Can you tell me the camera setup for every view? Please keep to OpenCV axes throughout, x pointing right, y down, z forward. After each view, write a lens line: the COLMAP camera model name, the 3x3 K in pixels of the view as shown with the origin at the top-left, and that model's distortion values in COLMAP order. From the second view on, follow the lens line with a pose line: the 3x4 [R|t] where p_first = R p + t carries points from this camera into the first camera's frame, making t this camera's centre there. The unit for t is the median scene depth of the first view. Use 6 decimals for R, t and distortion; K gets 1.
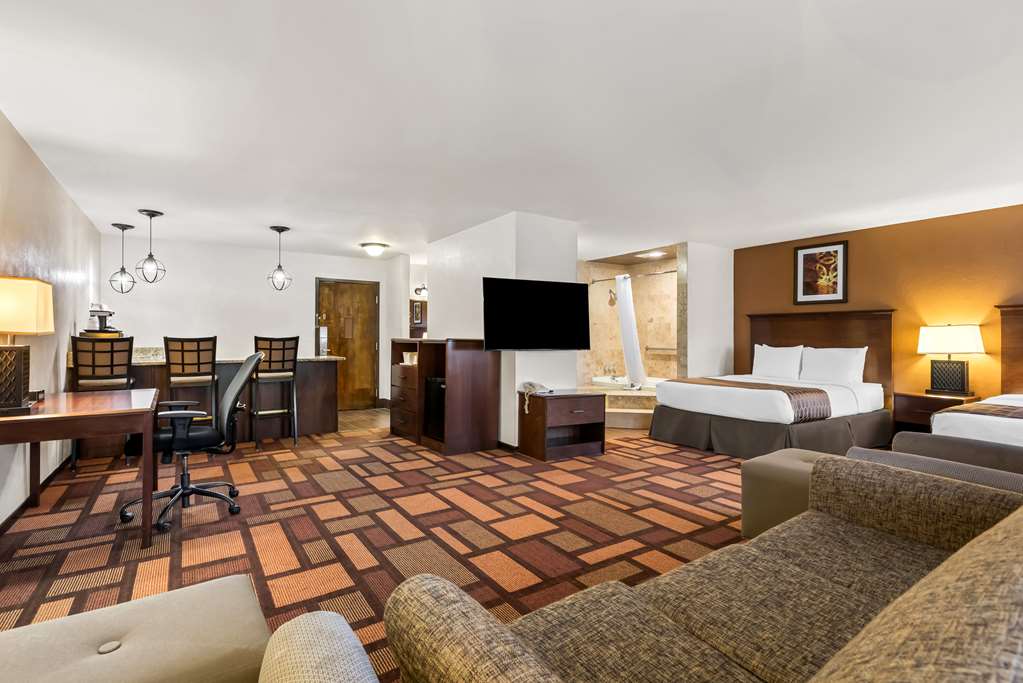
lens RADIAL K [[508.1, 0, 484.5], [0, 508.1, 339.7], [0, 0, 1]] dist [0.009252, -0.001477]
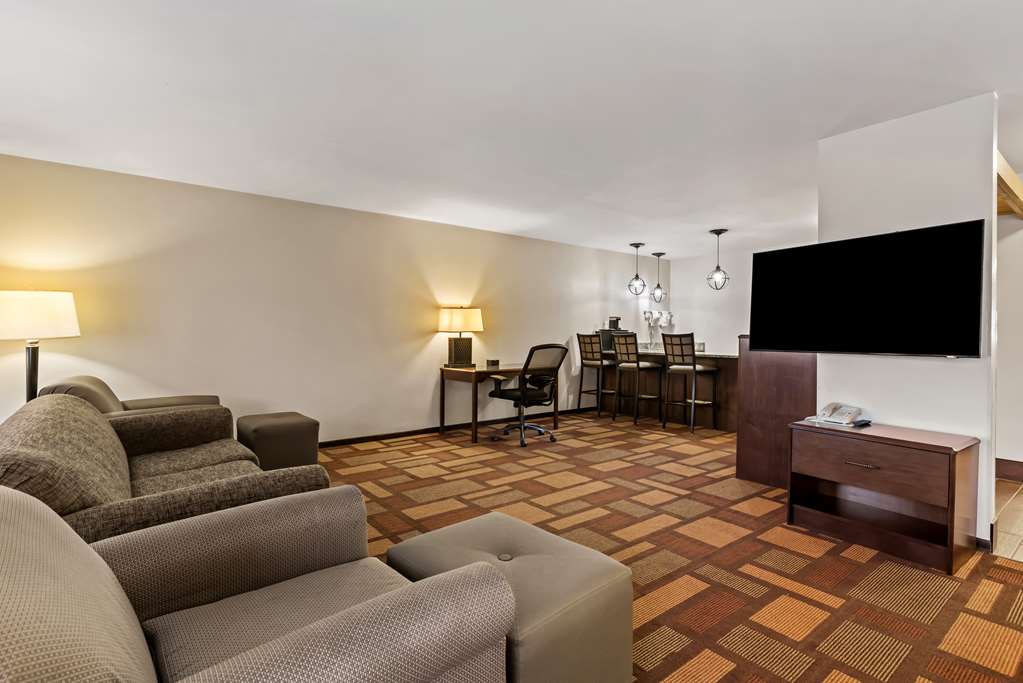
lens RADIAL K [[508.1, 0, 519.3], [0, 508.1, 335.1], [0, 0, 1]] dist [0.009252, -0.001477]
pose [[0.074049, -0.000005, -0.997255, 0.815952], [-0.004893, 0.999988, -0.000369, 0.000217], [0.997243, 0.004907, 0.074048, 0.666153]]
